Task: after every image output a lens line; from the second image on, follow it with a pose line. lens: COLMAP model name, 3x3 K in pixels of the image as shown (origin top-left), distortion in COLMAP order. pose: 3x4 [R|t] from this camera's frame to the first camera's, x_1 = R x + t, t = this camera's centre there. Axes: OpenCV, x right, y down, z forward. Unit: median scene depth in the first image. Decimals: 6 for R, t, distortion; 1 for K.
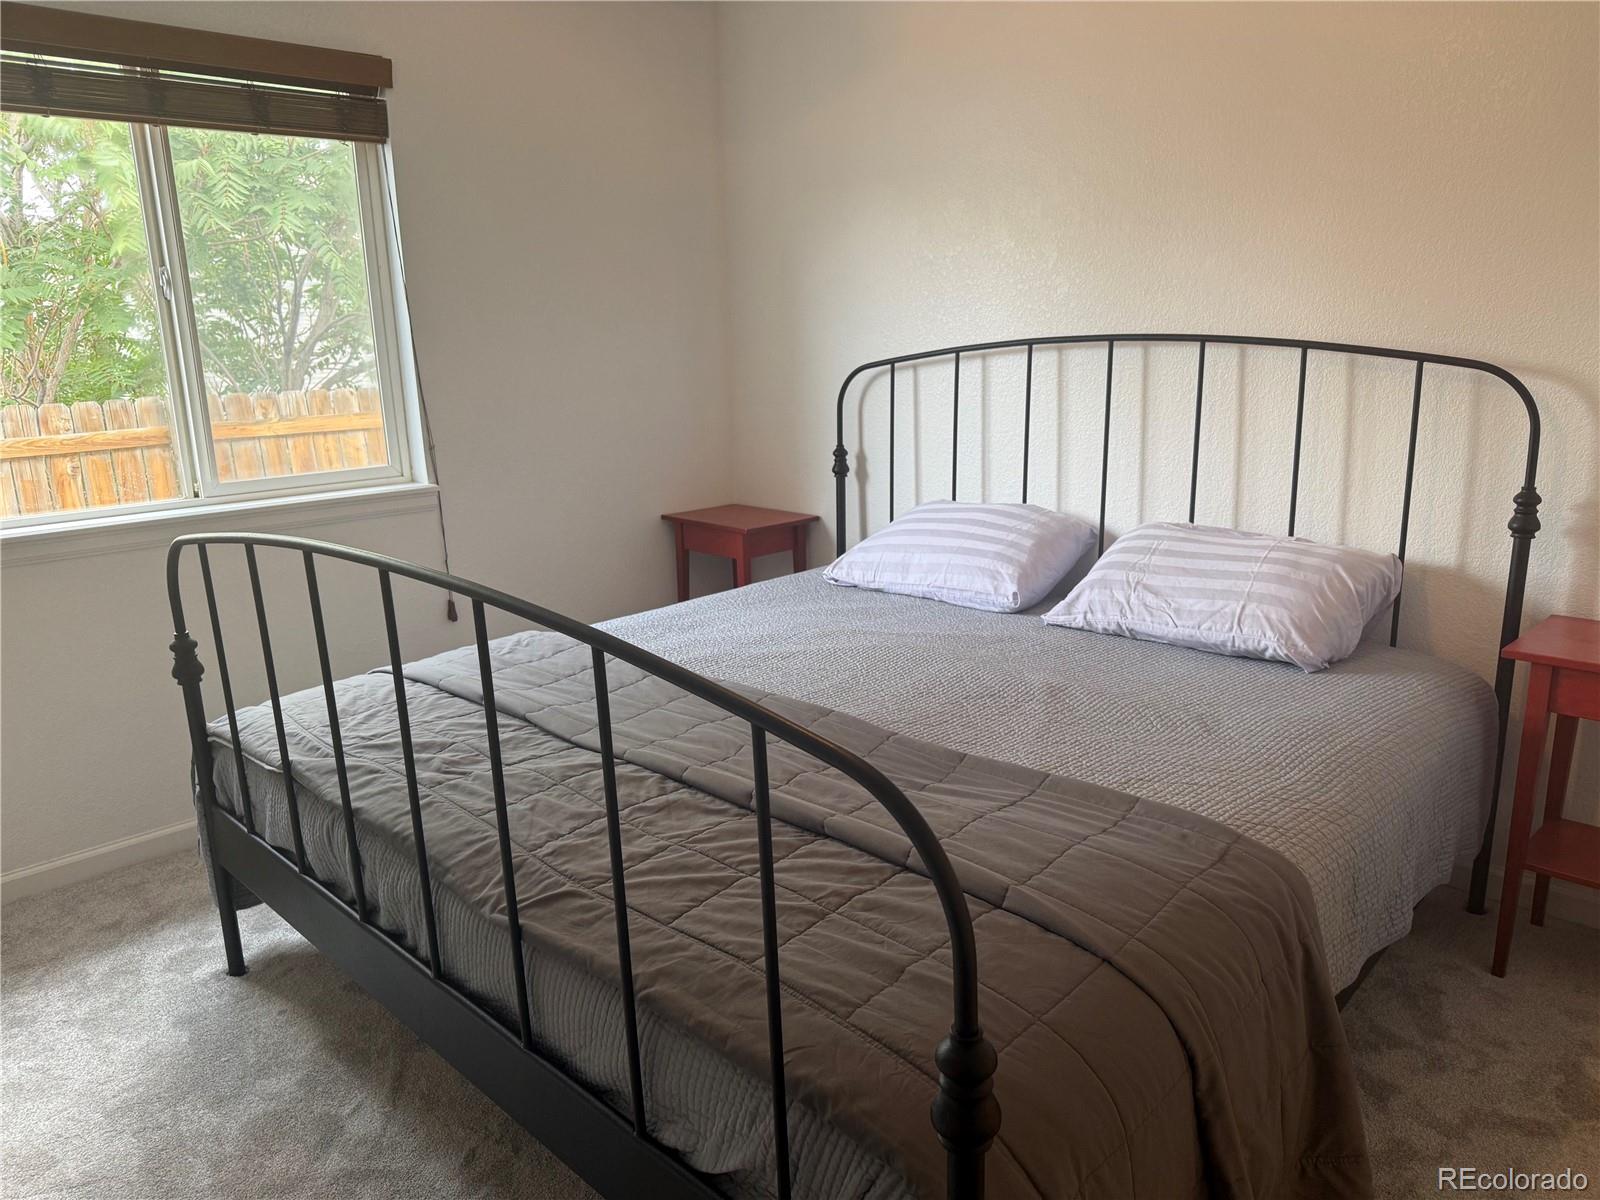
lens RADIAL K [[1129.7, 0, 785.7], [0, 1129.7, 604.6], [0, 0, 1]] dist [0.086870, -0.094626]
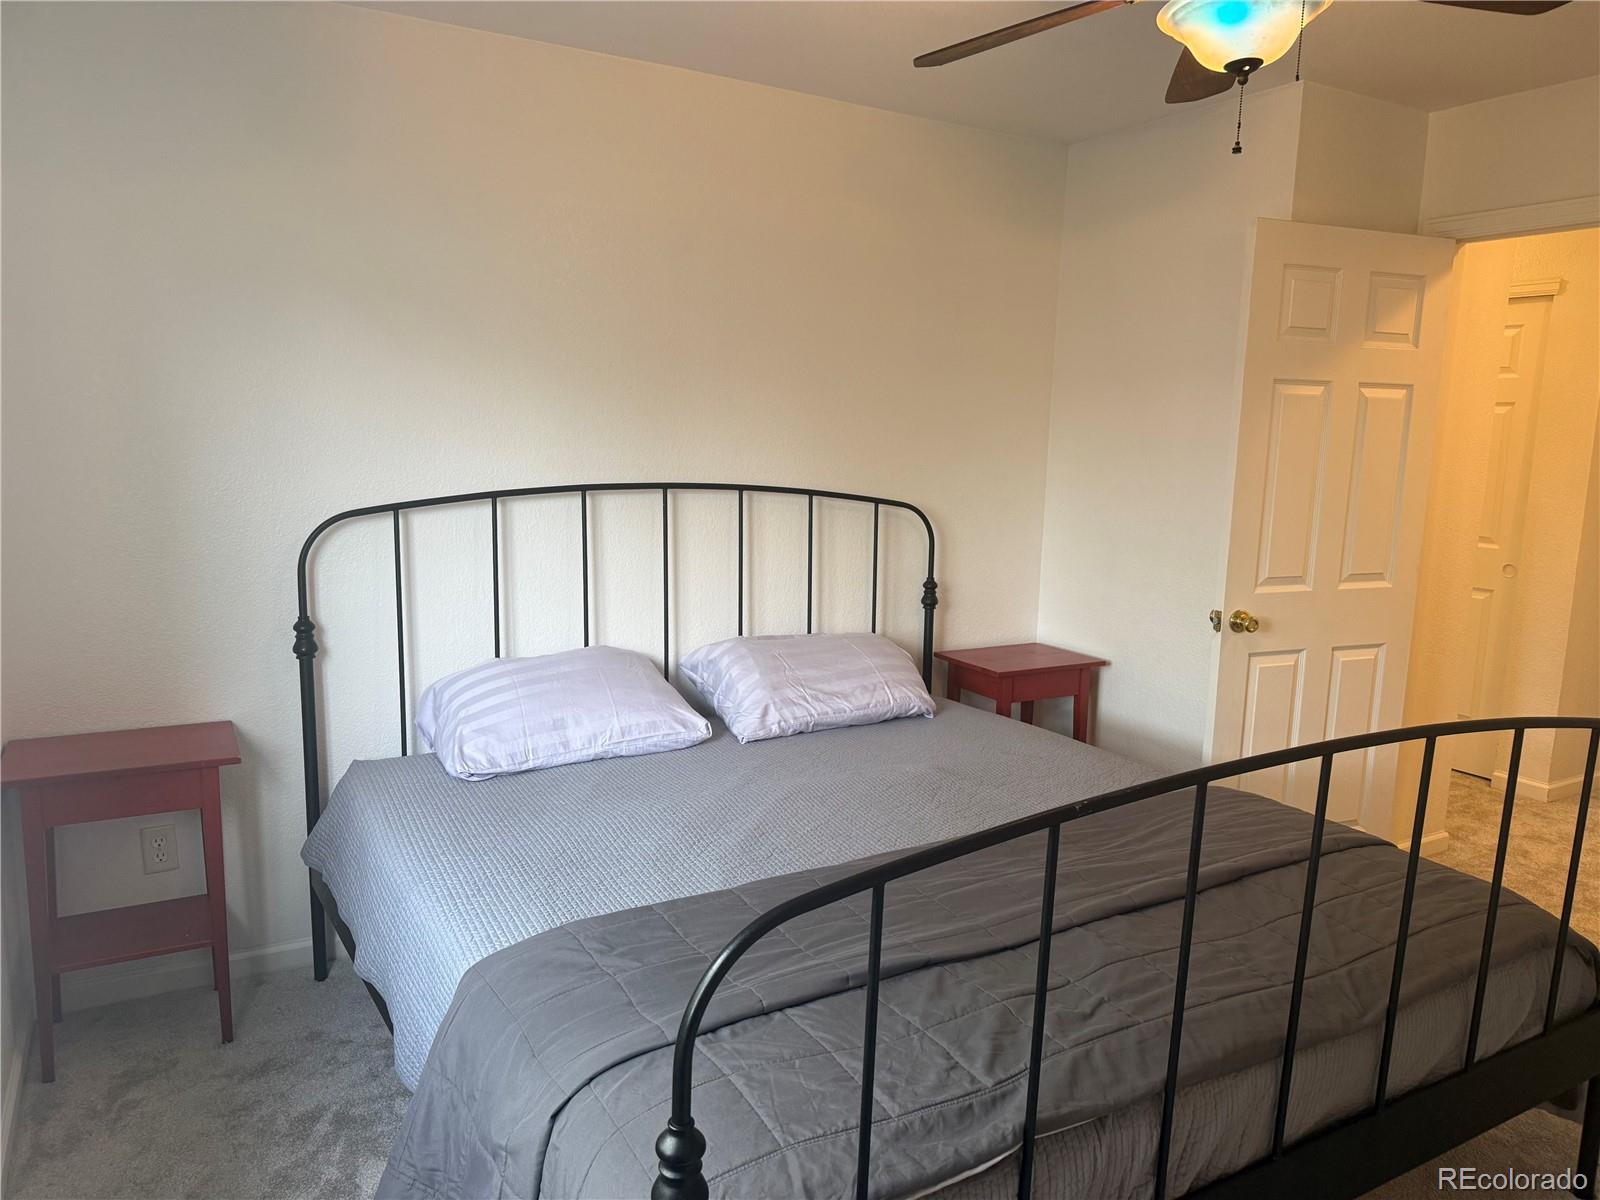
lens RADIAL K [[1112.4, 0, 800.0], [0, 1112.4, 600.0], [0, 0, 1]] dist [0.157363, -0.212630]
pose [[0.280136, -0.120535, 0.952363, -0.873658], [0.202411, 0.977198, 0.064139, -0.200300], [-0.938378, 0.174801, 0.298146, 0.677732]]
